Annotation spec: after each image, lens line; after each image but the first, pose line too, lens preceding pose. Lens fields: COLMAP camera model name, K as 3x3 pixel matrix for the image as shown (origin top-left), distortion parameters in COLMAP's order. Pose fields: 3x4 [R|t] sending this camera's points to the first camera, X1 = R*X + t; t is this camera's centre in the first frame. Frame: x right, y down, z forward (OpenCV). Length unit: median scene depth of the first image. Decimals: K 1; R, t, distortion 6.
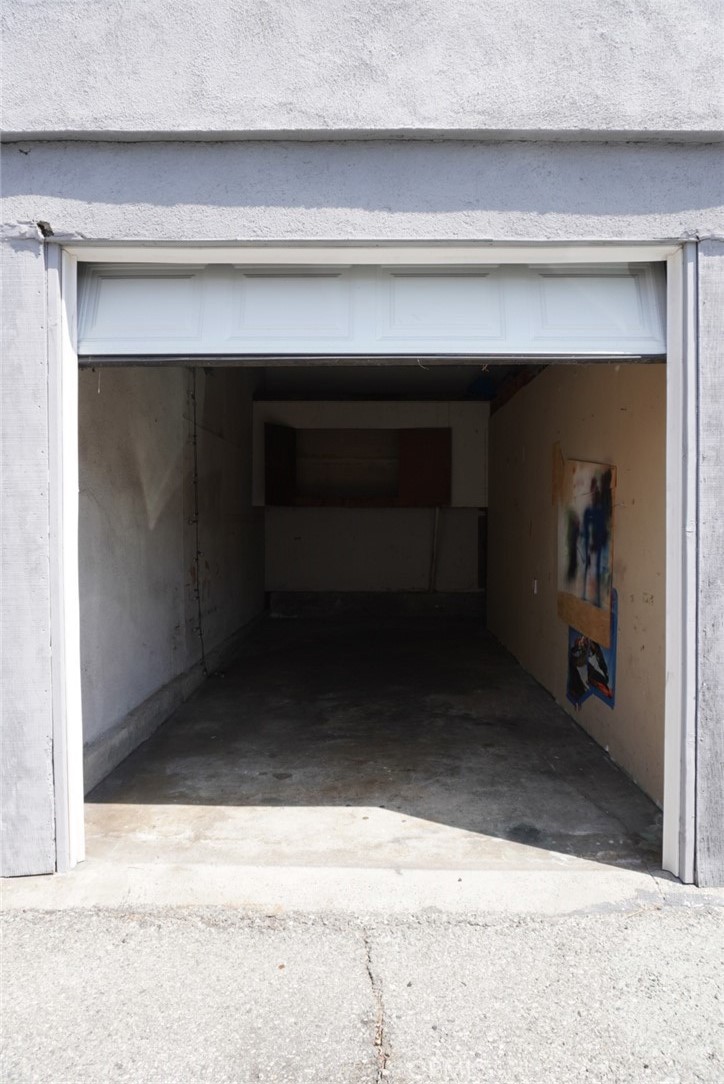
lens RADIAL K [[710.2, 0, 362.0], [0, 710.2, 542.0], [0, 0, 1]] dist [-0.000222, -0.000982]
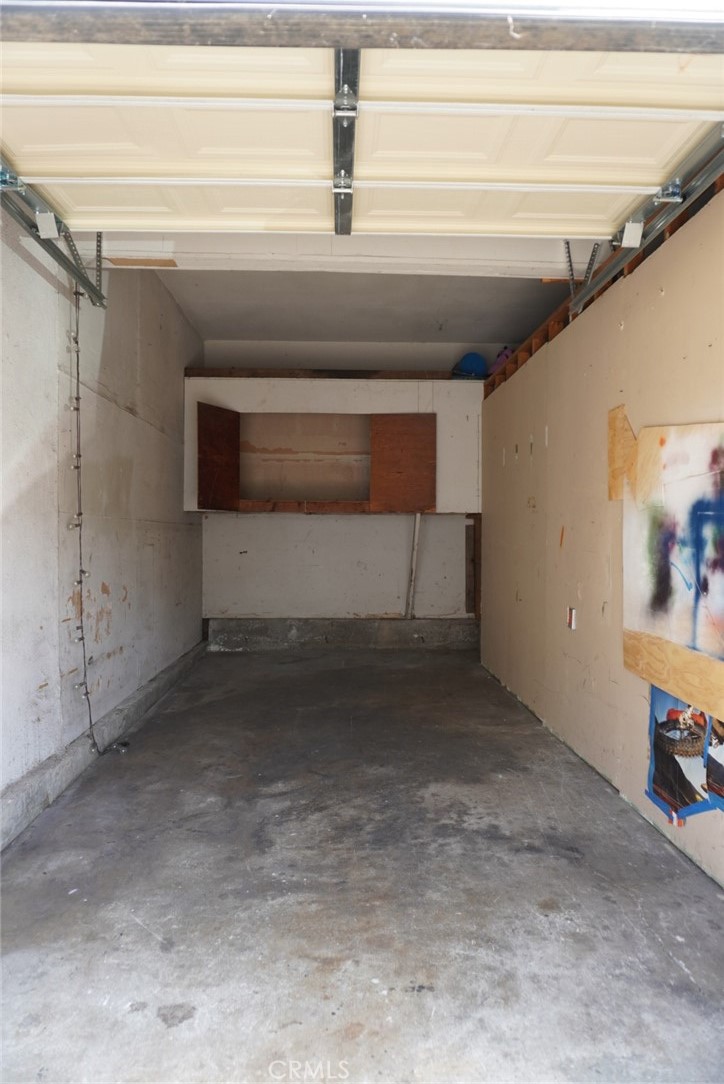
lens RADIAL K [[710.2, 0, 362.0], [0, 710.2, 542.0], [0, 0, 1]] dist [-0.000222, -0.000982]
pose [[0.998277, 0.000018, 0.058679, -0.006870], [0.001283, 0.999754, -0.022127, 0.002445], [-0.058665, 0.022164, 0.998032, 0.374885]]
